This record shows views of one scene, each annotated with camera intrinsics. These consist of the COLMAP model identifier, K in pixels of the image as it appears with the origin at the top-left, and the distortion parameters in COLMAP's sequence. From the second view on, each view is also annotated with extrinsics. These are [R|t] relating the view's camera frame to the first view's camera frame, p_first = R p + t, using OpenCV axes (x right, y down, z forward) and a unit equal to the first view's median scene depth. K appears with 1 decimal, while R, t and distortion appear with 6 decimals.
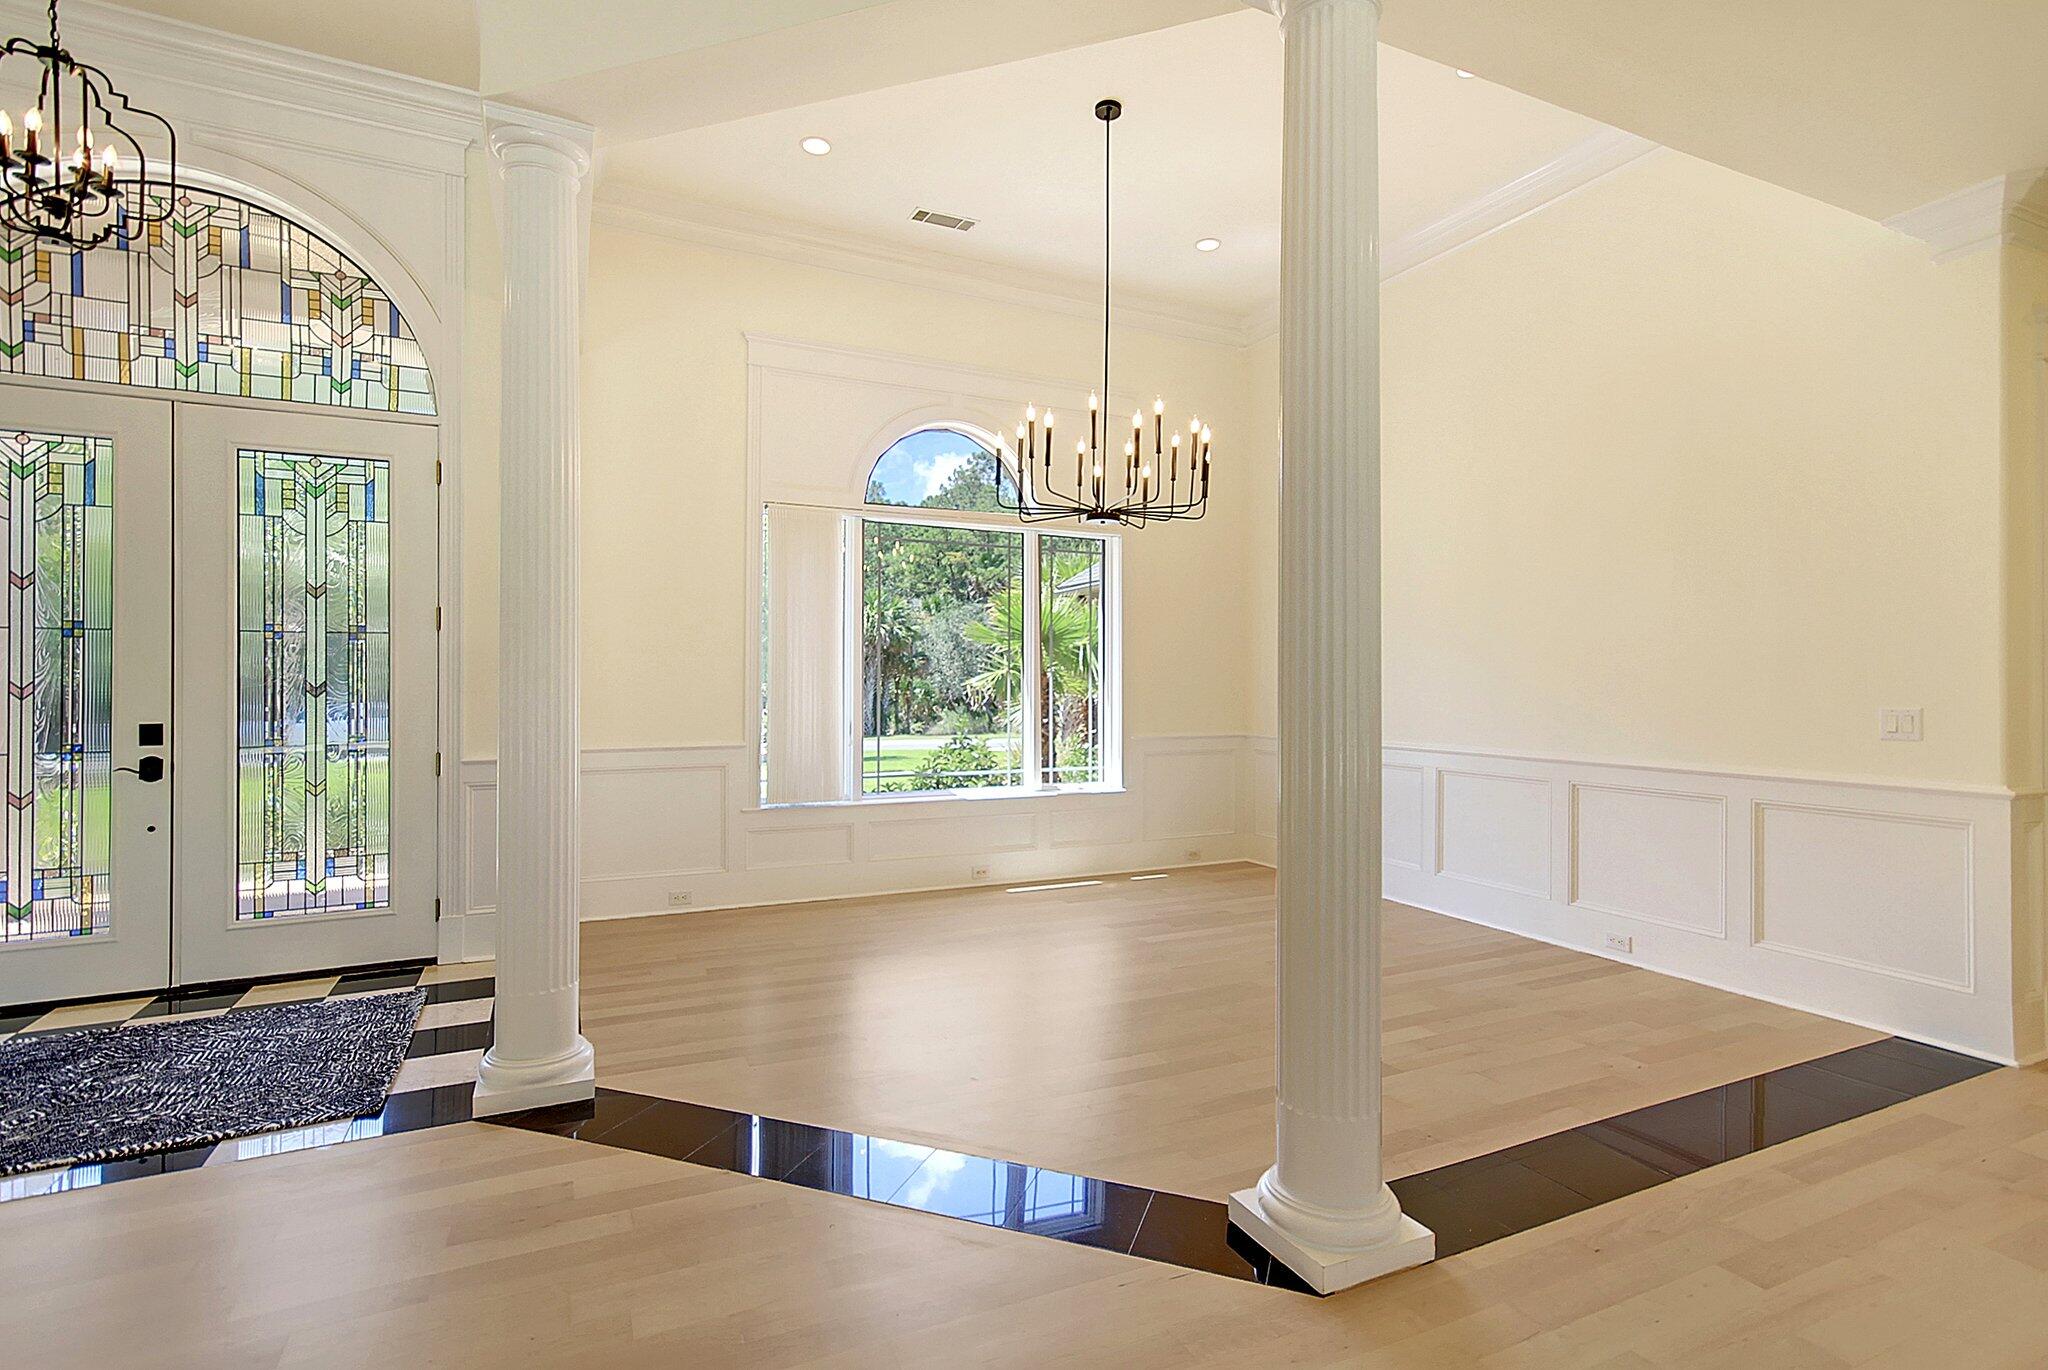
lens RADIAL K [[974.4, 0, 1034.8], [0, 974.4, 676.0], [0, 0, 1]] dist [0.014388, 0.000663]
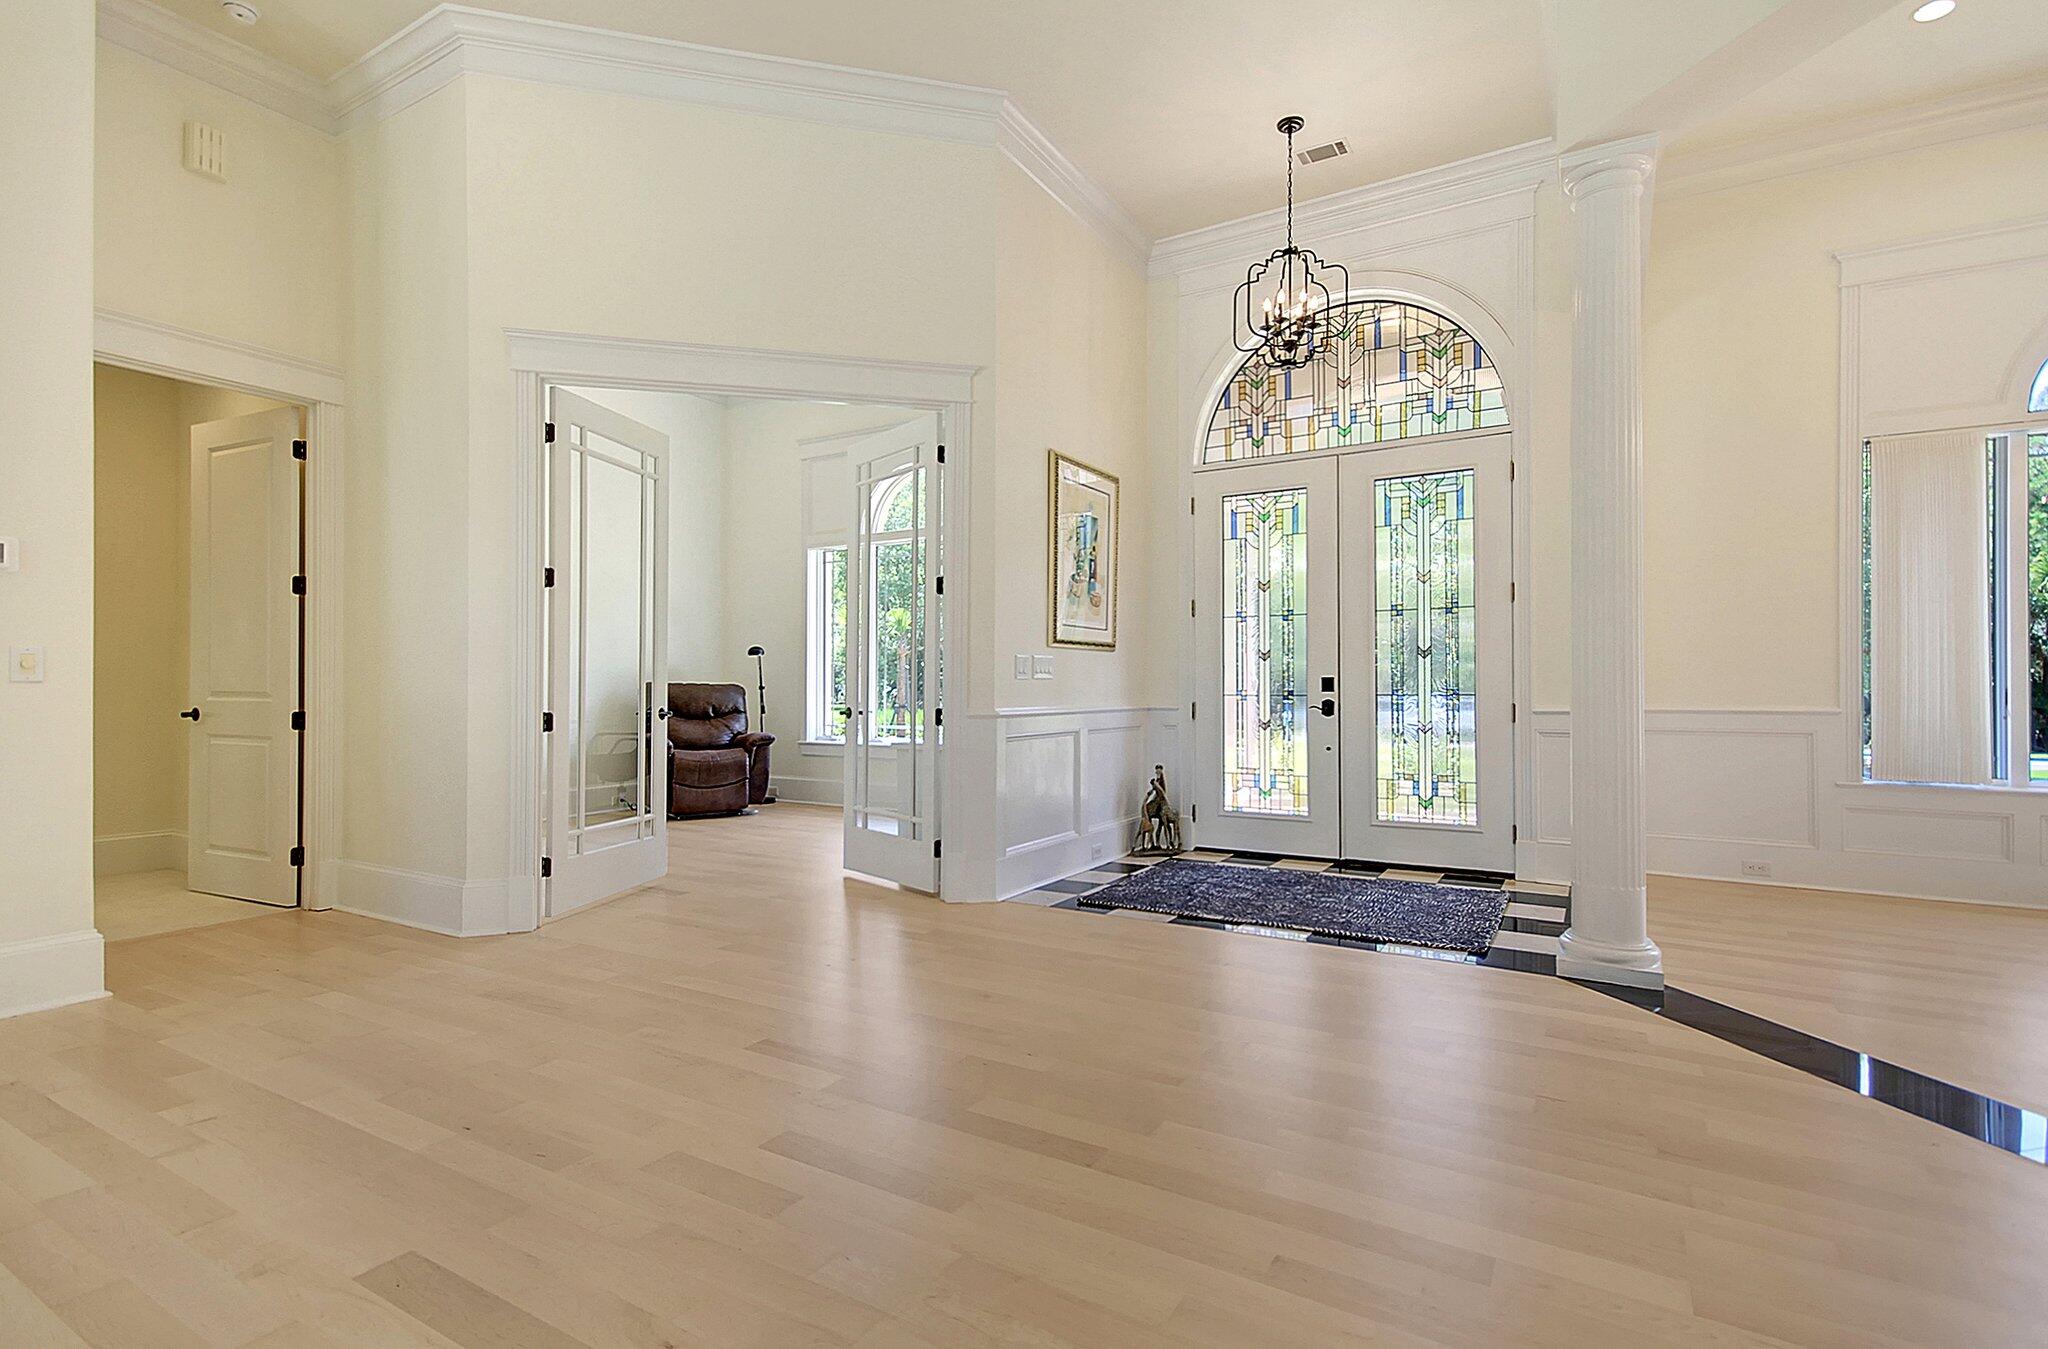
lens RADIAL K [[981.1, 0, 1015.3], [0, 981.1, 678.4], [0, 0, 1]] dist [0.017885, 0.000494]
pose [[0.545735, -0.009086, -0.837909, 0.073916], [0.006815, 0.999956, -0.006405, 0.053346], [0.837930, -0.002215, 0.545773, -0.180082]]
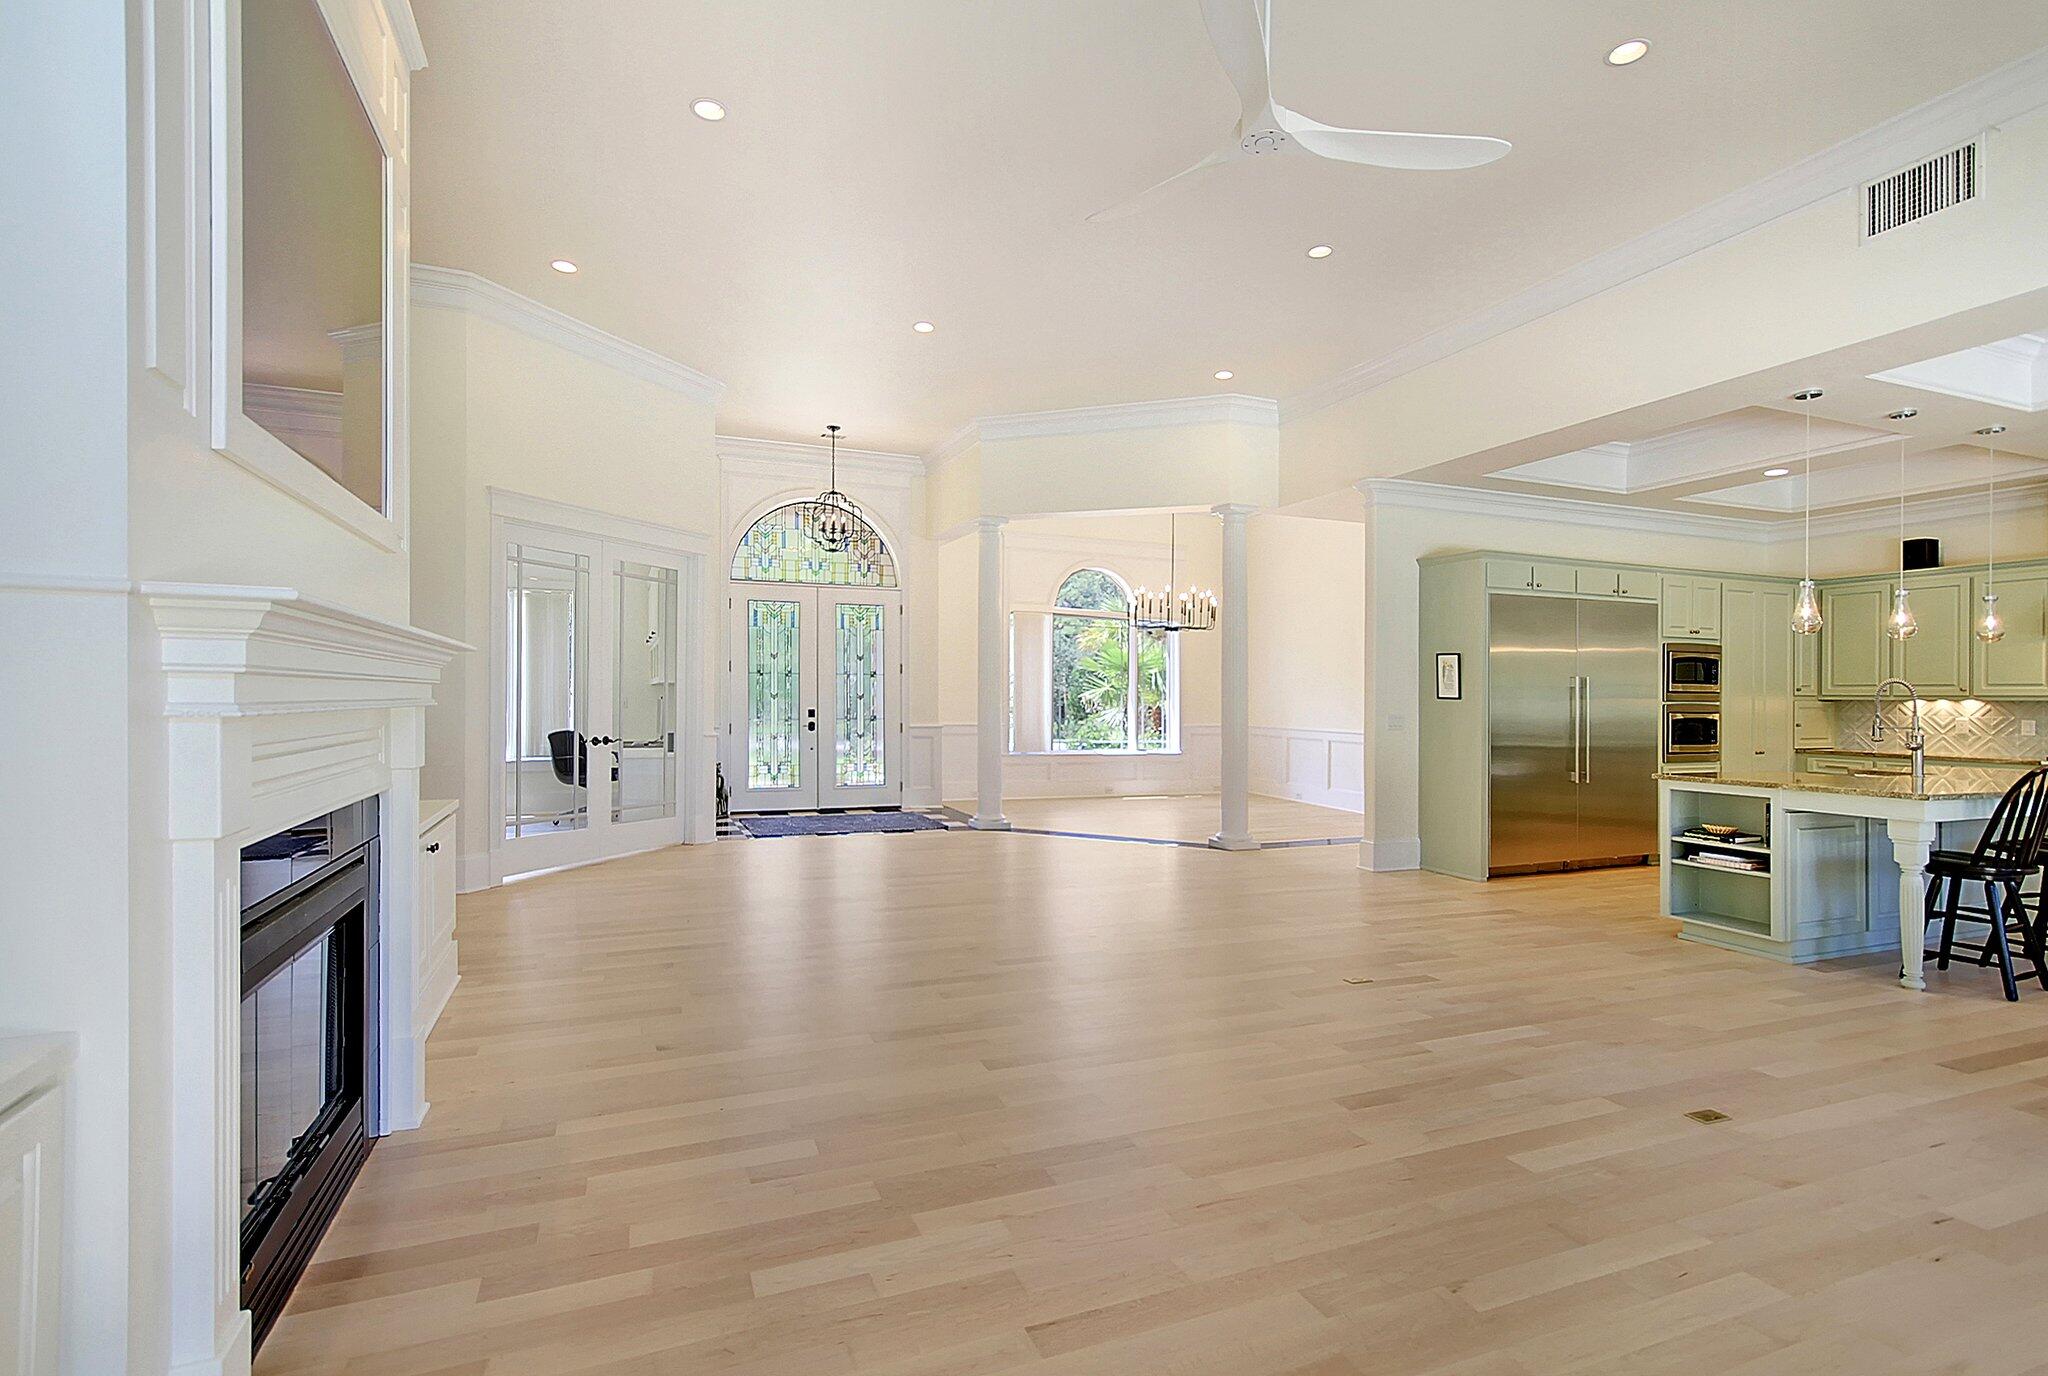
lens RADIAL K [[982.4, 0, 1054.1], [0, 982.4, 700.1], [0, 0, 1]] dist [0.000139, -0.000043]
pose [[0.999178, 0.006125, -0.040073, -0.128413], [-0.005760, 0.999941, 0.009219, -0.004807], [0.040127, -0.008981, 0.999154, -1.528504]]
